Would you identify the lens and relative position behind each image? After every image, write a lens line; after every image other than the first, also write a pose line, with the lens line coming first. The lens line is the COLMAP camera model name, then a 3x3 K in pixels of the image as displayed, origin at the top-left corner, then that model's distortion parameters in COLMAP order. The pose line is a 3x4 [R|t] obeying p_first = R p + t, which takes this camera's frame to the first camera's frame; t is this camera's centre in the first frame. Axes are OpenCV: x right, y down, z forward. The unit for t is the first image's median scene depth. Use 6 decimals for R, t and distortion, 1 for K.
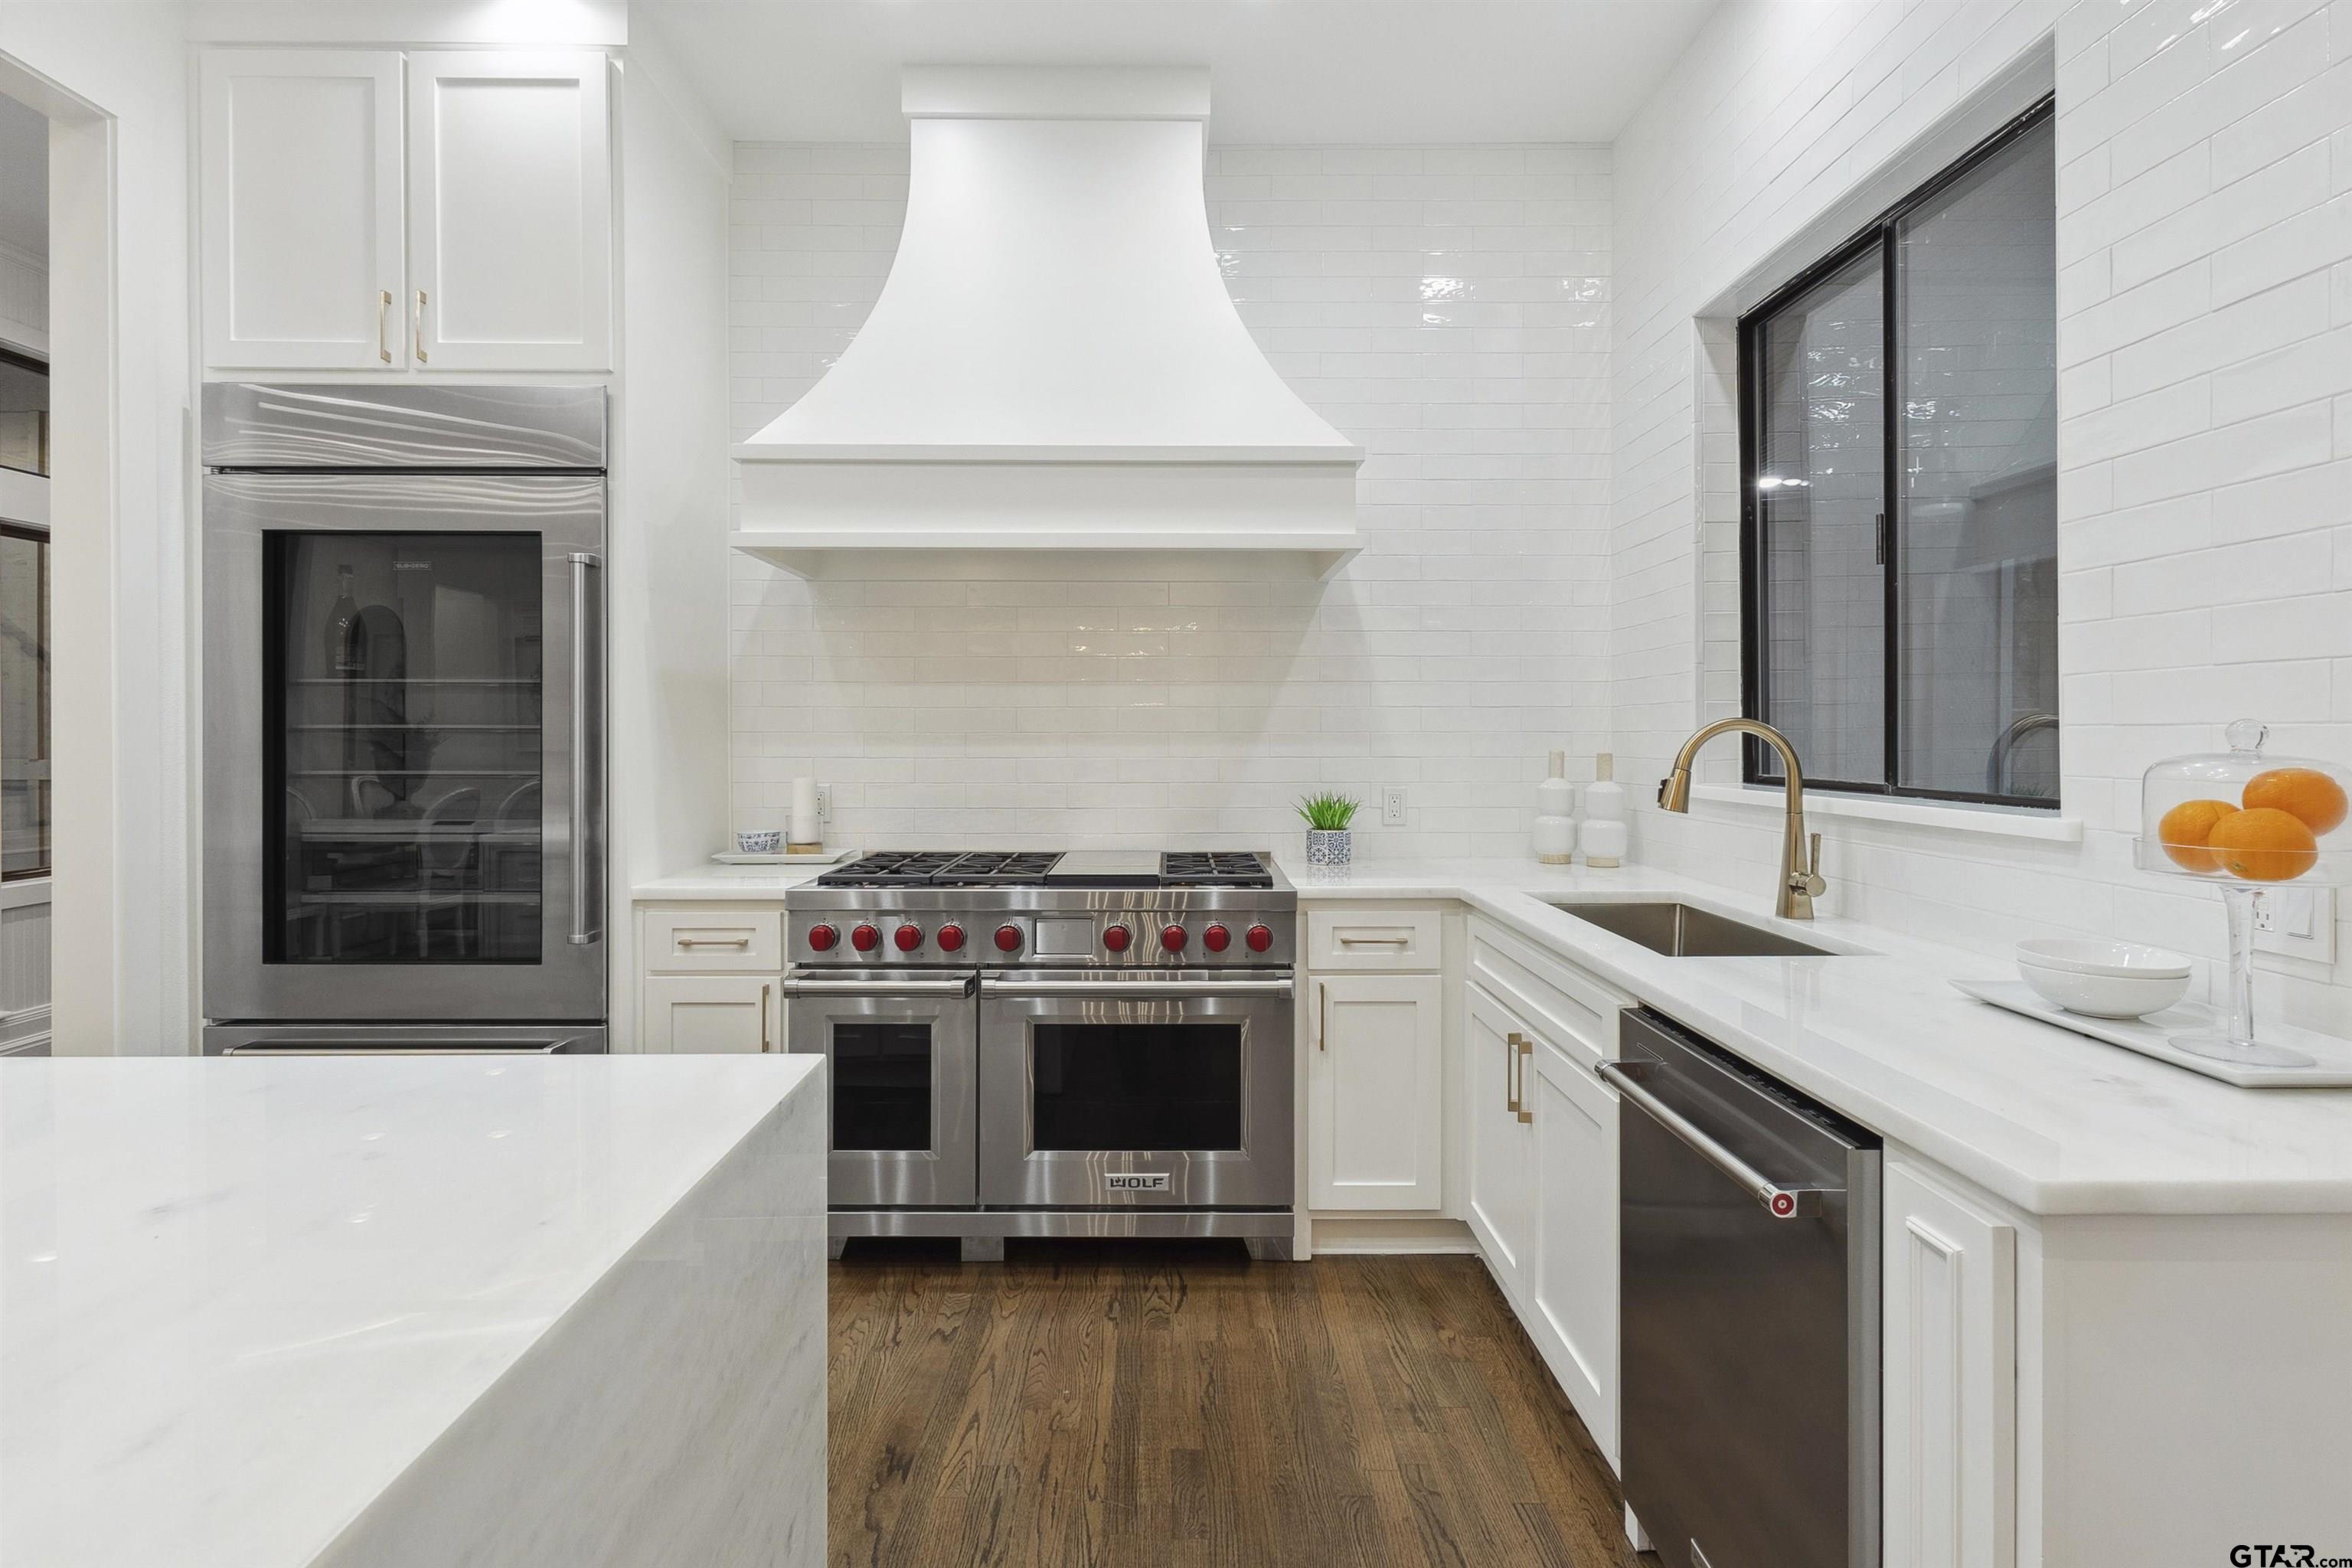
lens RADIAL K [[1144.0, 0, 1179.4], [0, 1144.0, 734.3], [0, 0, 1]] dist [0.000816, -0.001800]
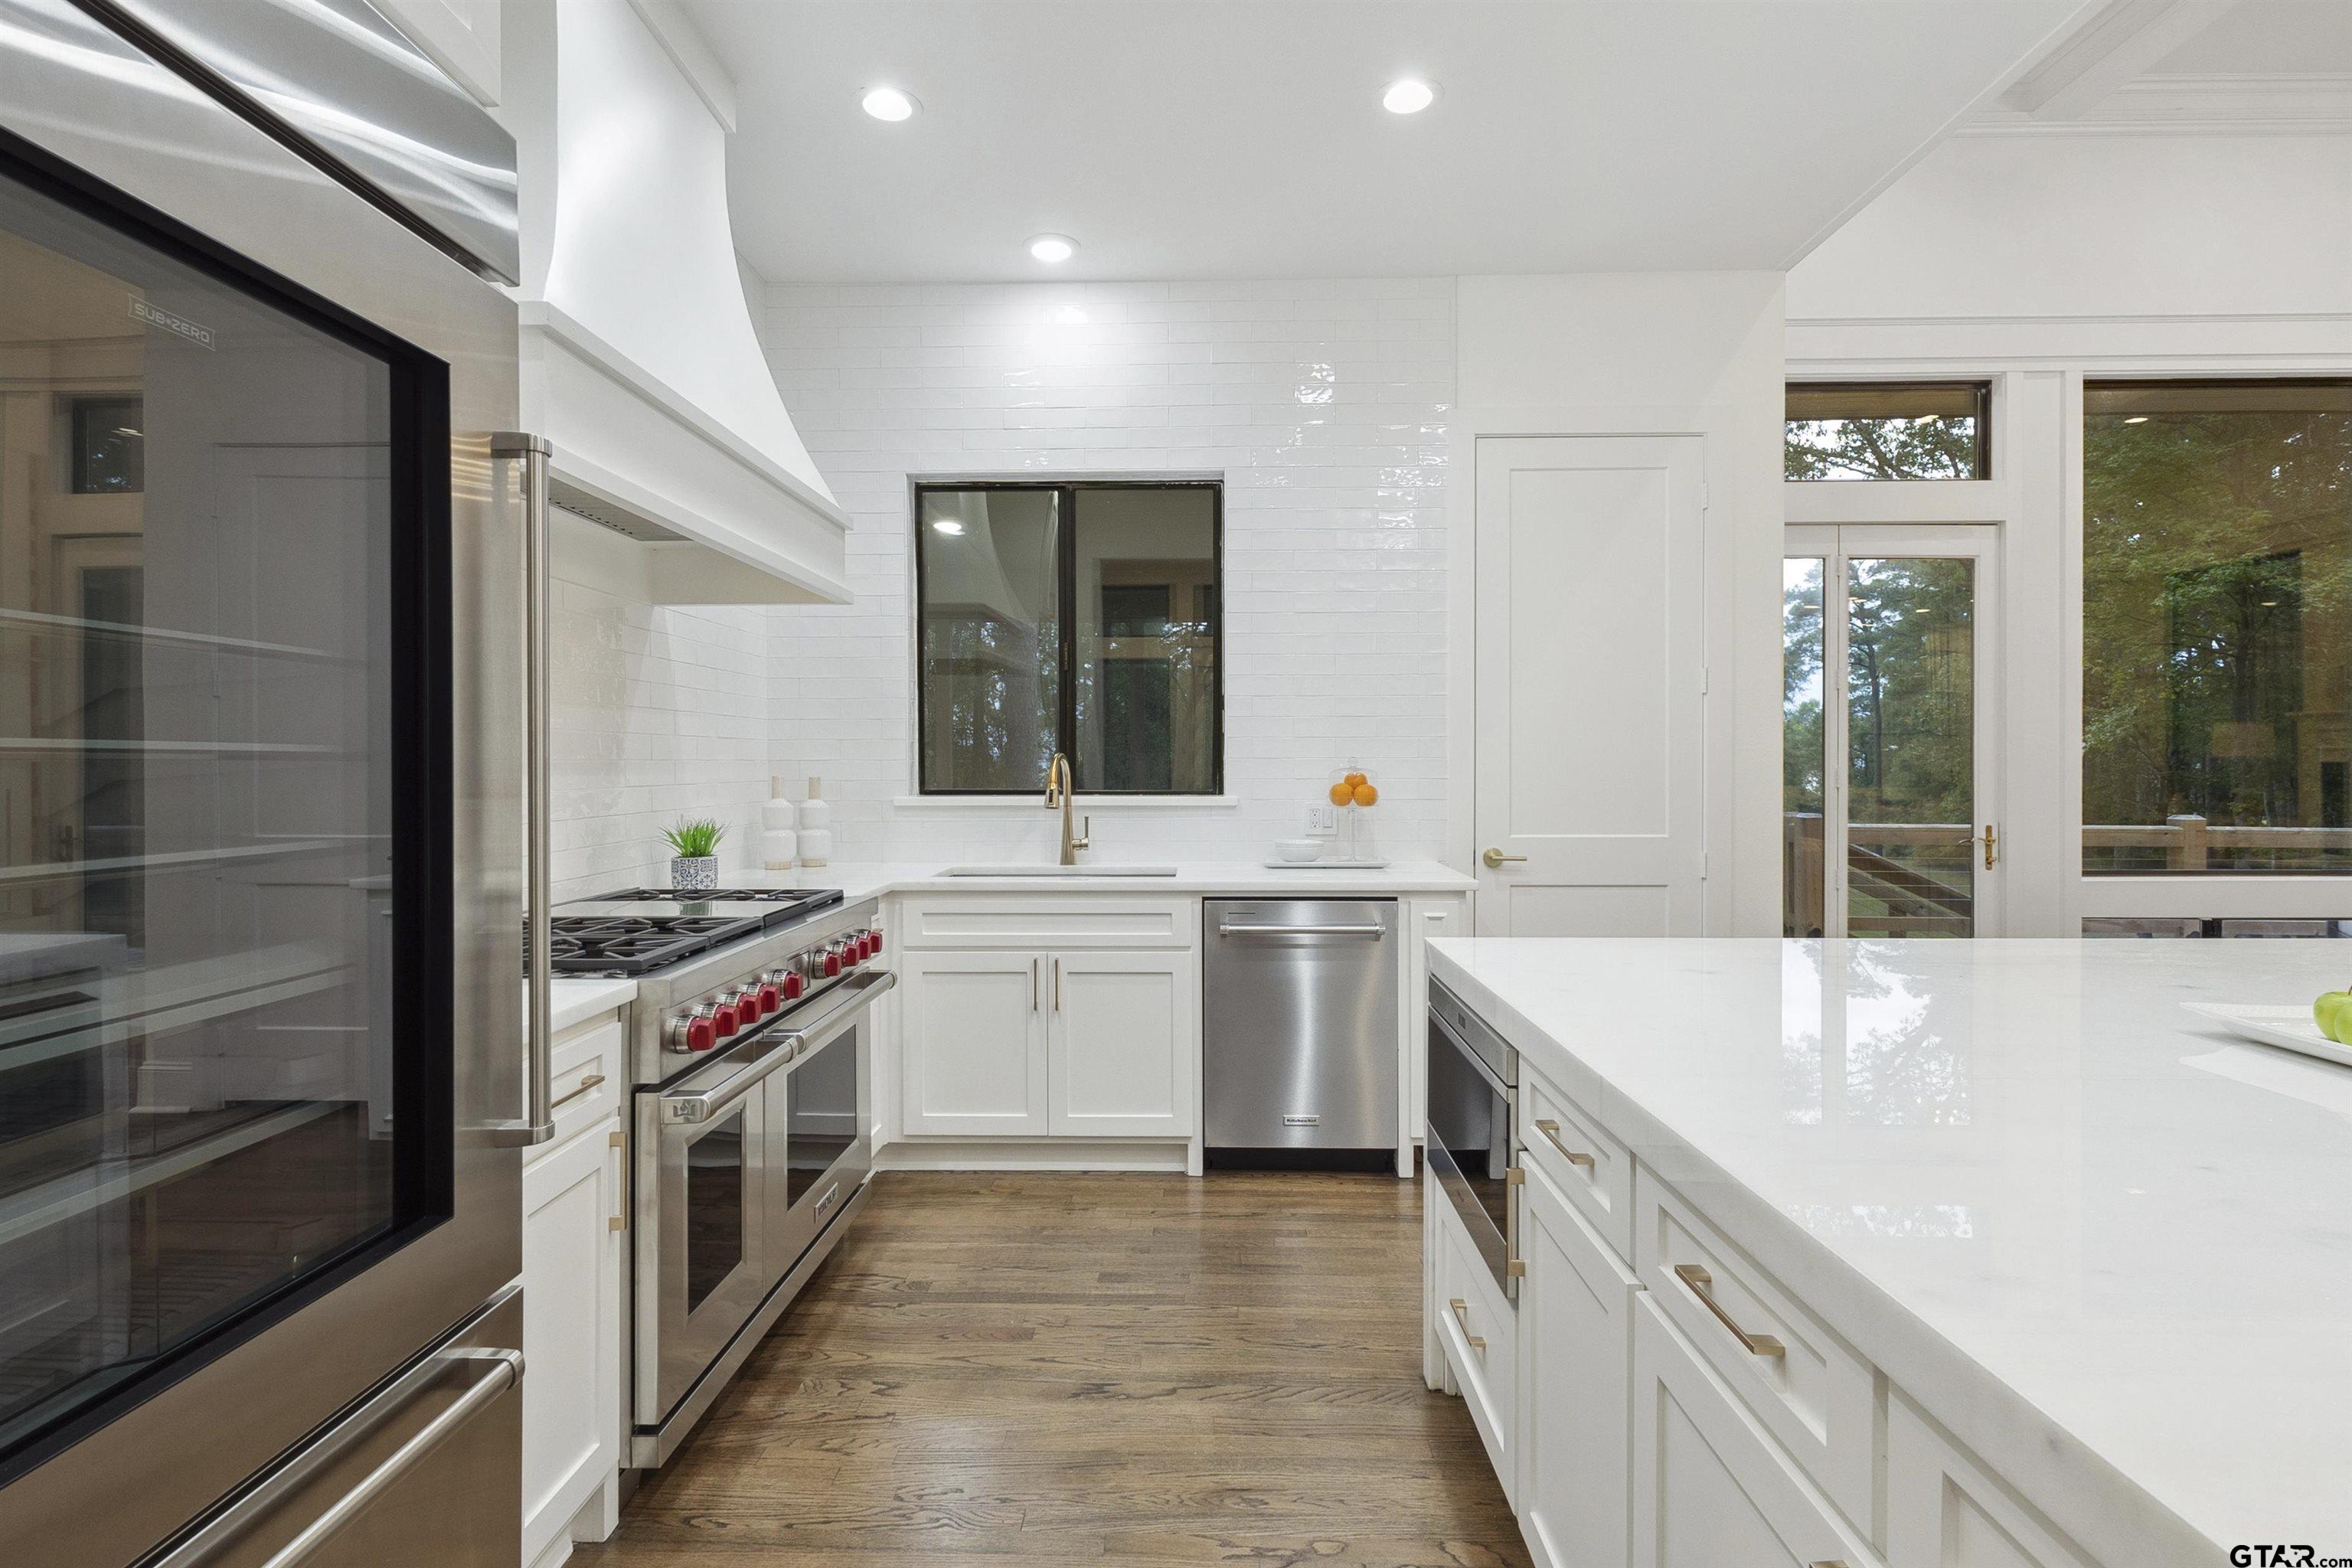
lens RADIAL K [[1144.0, 0, 1163.4], [0, 1144.0, 775.8], [0, 0, 1]] dist [0.000816, -0.001800]
pose [[0.026700, -0.006037, 0.999625, -1.087864], [0.003895, 0.999975, 0.005935, 0.010204], [-0.999636, 0.003735, 0.026723, 0.703306]]
